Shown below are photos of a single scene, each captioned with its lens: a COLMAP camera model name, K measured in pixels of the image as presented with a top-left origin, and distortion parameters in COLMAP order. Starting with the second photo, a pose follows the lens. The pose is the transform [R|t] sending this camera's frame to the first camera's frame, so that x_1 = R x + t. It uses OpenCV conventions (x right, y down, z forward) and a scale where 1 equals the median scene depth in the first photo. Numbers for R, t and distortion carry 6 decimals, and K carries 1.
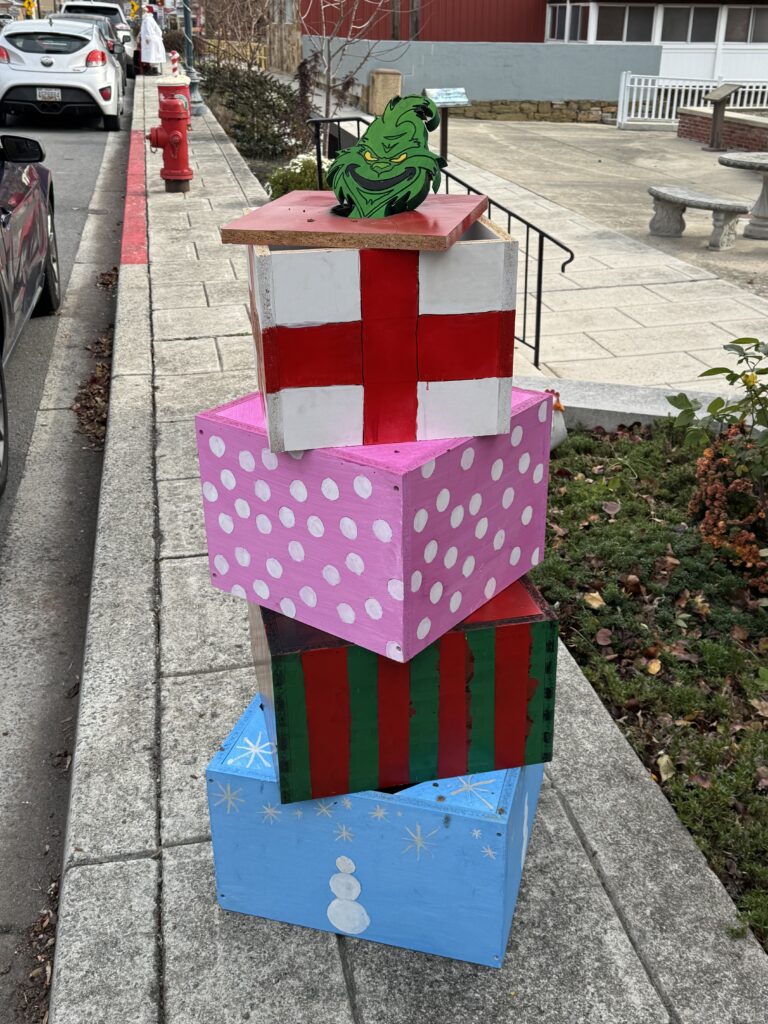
lens RADIAL K [[1099.6, 0, 381.0], [0, 1099.6, 512.8], [0, 0, 1]] dist [0.002575, 0.000000]
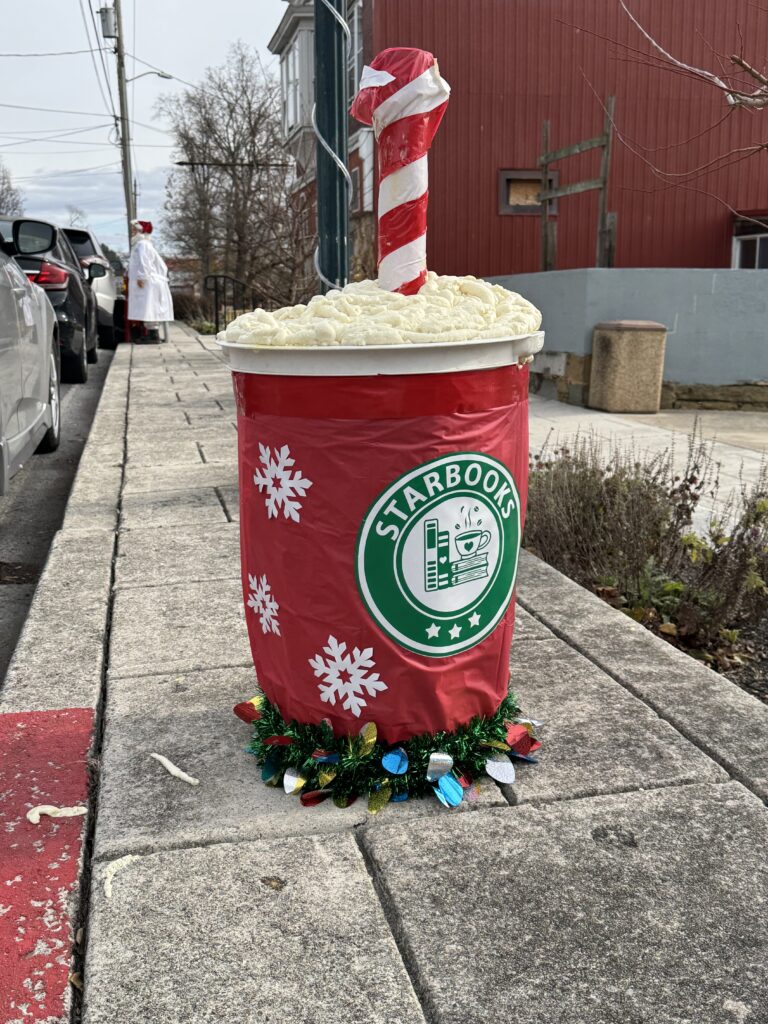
lens RADIAL K [[1099.6, 0, 386.4], [0, 1099.6, 512.5], [0, 0, 1]] dist [0.002575, 0.000000]
pose [[0.999666, -0.019820, 0.016614, -0.103846], [0.023061, 0.973911, -0.225755, -0.196792], [-0.011706, 0.226062, 0.974043, 0.503119]]
